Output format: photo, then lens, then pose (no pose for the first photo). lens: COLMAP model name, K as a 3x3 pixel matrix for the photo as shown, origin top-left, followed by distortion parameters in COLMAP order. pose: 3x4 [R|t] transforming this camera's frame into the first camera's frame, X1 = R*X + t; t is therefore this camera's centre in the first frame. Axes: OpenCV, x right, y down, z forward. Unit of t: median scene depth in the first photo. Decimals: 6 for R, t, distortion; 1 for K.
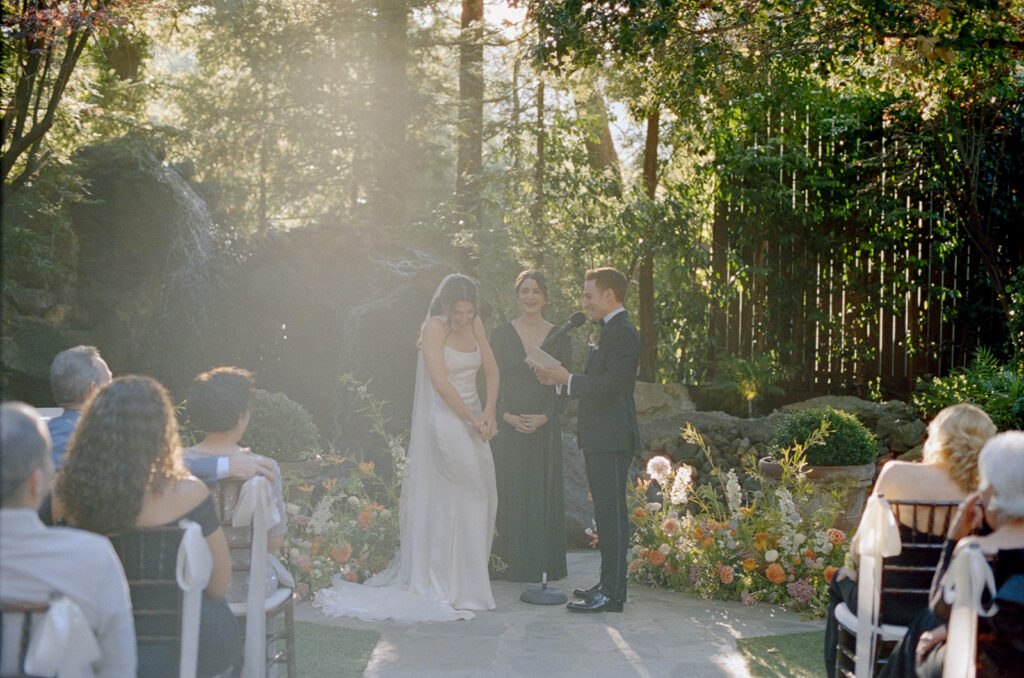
lens RADIAL K [[1248.2, 0, 512.0], [0, 1248.2, 339.0], [0, 0, 1]] dist [-0.012360, -0.010856]
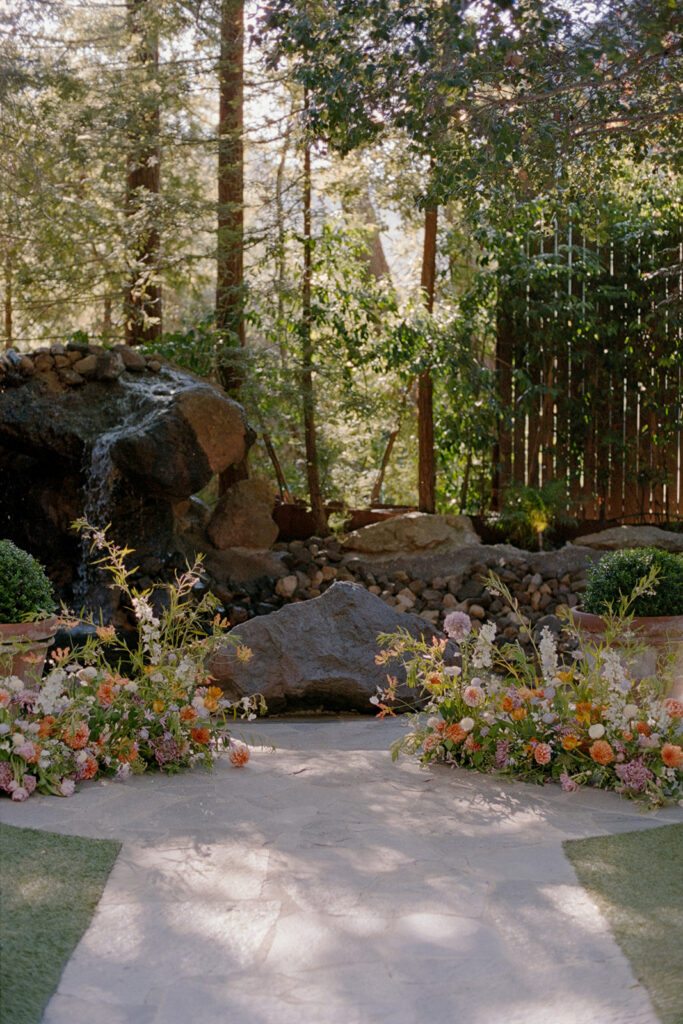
lens RADIAL K [[1219.1, 0, 341.5], [0, 1219.1, 512.0], [0, 0, 1]] dist [-0.064992, 0.001523]
pose [[0.998578, -0.015555, 0.050986, -0.000493], [0.013470, 0.999069, 0.040973, -0.006789], [-0.051576, -0.040228, 0.997859, 0.186655]]
